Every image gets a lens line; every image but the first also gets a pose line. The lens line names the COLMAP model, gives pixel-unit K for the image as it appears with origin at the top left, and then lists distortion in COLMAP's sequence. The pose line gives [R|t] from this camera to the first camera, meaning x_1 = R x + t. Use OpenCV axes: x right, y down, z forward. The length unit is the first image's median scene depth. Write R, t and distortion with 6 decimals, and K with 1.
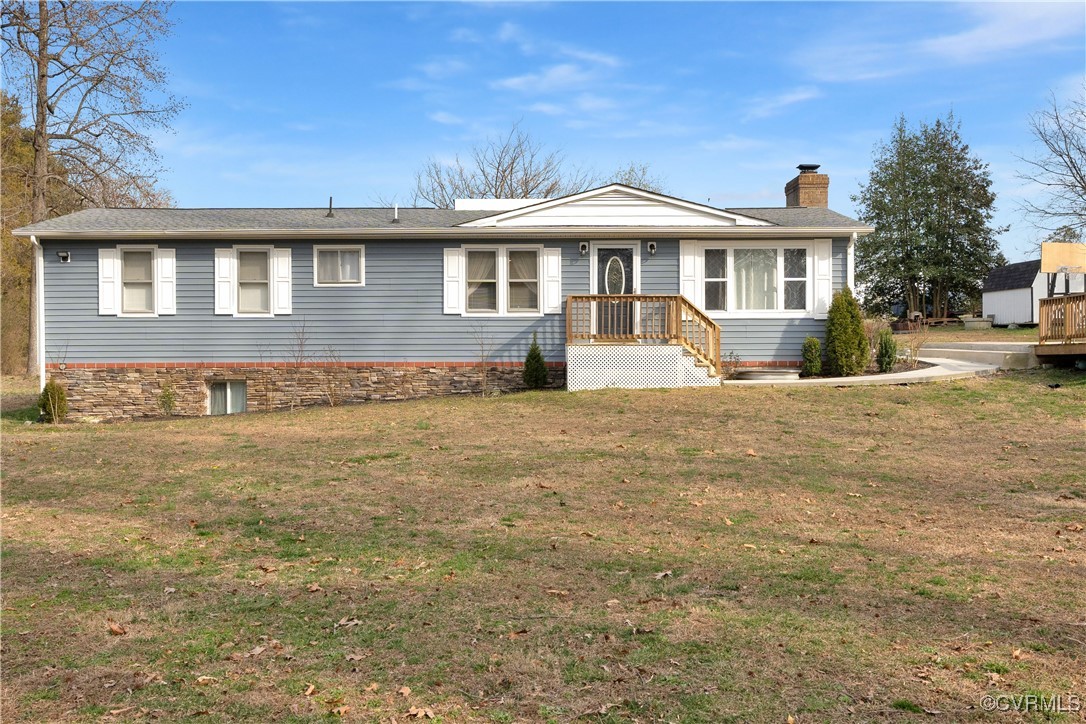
lens RADIAL K [[1087.3, 0, 543.0], [0, 1087.3, 361.1], [0, 0, 1]] dist [0.005182, 0.000000]
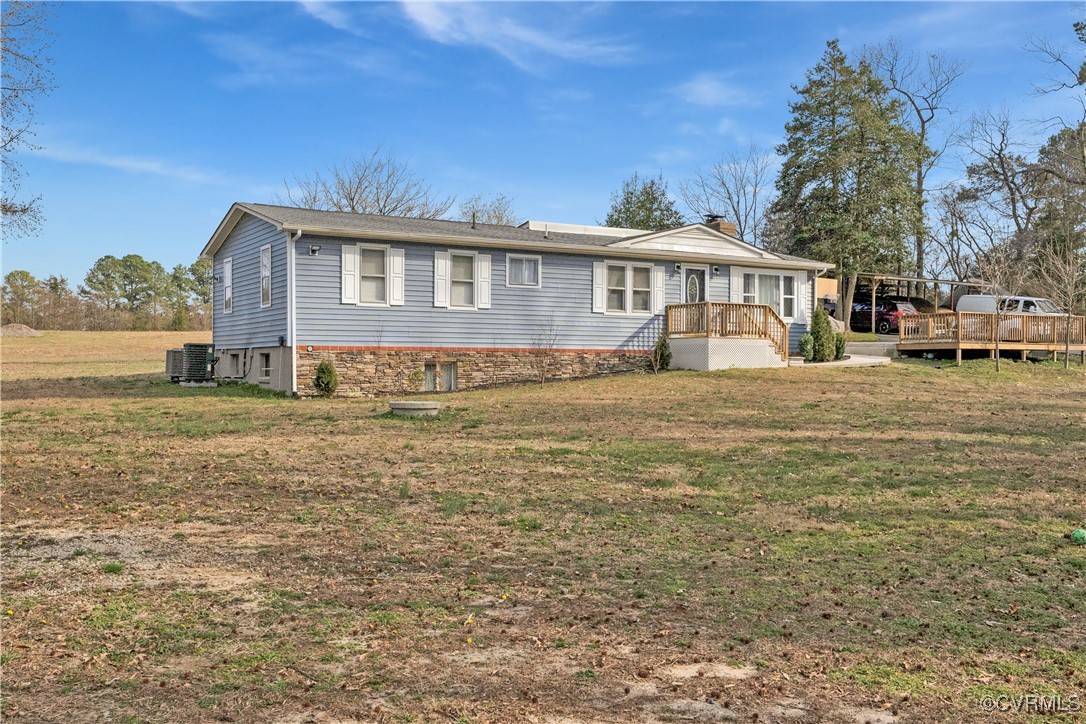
lens RADIAL K [[998.4, 0, 541.1], [0, 998.4, 364.2], [0, 0, 1]] dist [0.011391, 0.000000]
pose [[0.861012, 0.005638, 0.508554, -0.754391], [-0.006376, 0.999980, -0.000292, 0.019586], [-0.508545, -0.002991, 0.861030, -0.000375]]
